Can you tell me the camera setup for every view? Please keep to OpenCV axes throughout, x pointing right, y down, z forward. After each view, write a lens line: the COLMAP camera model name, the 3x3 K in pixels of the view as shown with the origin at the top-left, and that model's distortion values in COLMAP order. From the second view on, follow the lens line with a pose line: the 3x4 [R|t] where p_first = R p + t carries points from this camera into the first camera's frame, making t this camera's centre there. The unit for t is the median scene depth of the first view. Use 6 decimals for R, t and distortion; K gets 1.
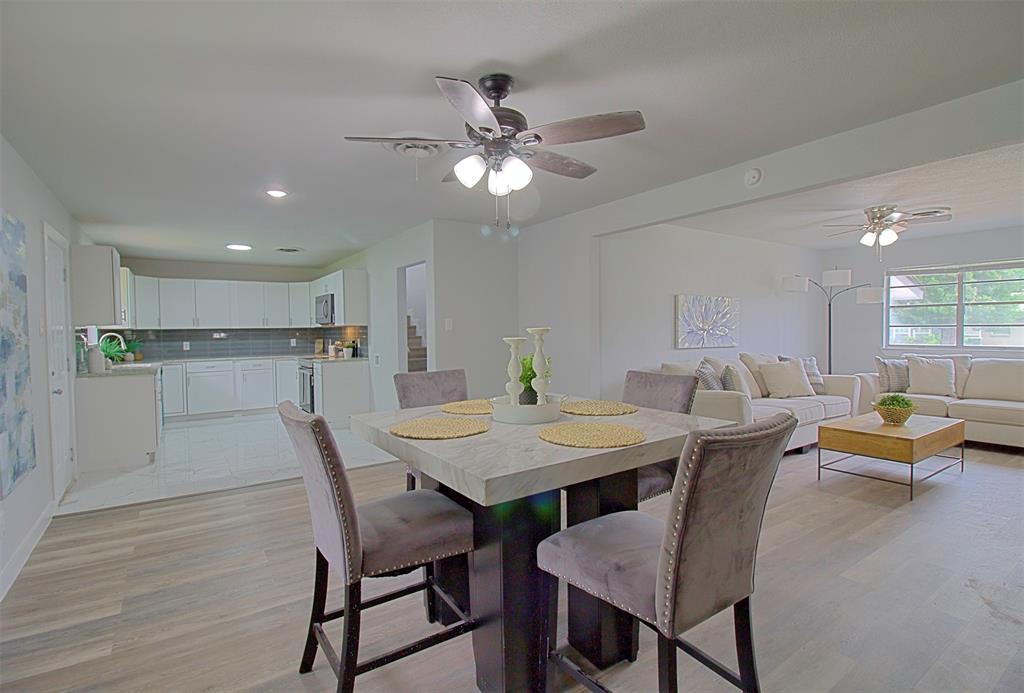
lens RADIAL K [[491.3, 0, 512.8], [0, 491.3, 344.4], [0, 0, 1]] dist [0.001181, -0.000034]
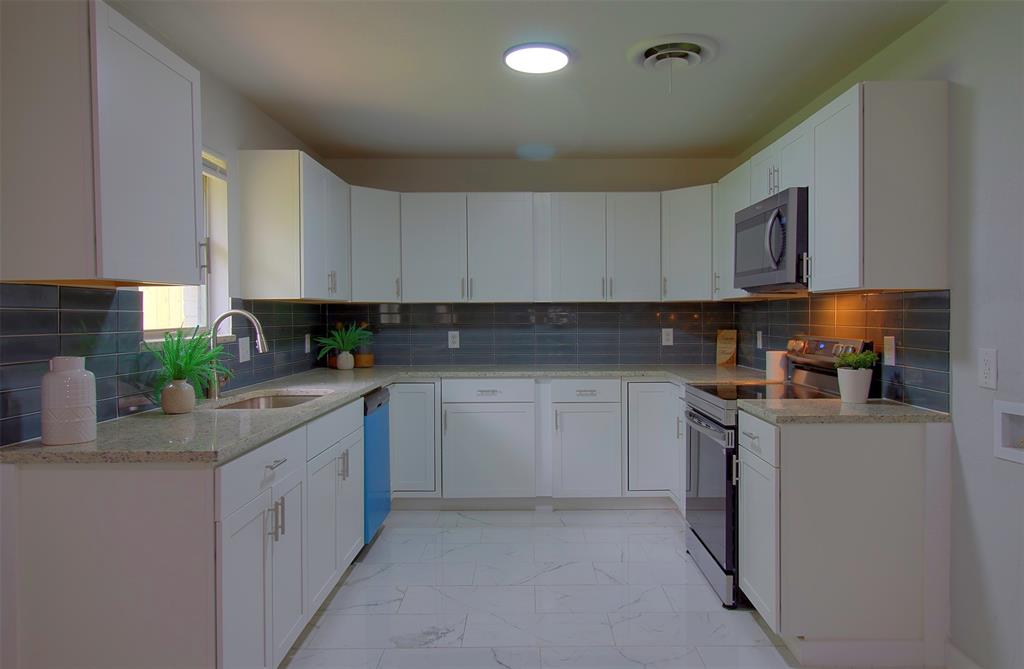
lens RADIAL K [[685.0, 0, 513.2], [0, 685.0, 330.0], [0, 0, 1]] dist [0.001020, 0.000193]
pose [[0.815928, 0.023510, -0.577675, -0.244926], [-0.025055, 0.999672, 0.005295, -0.011005], [0.577610, 0.010154, 0.816250, 0.505831]]
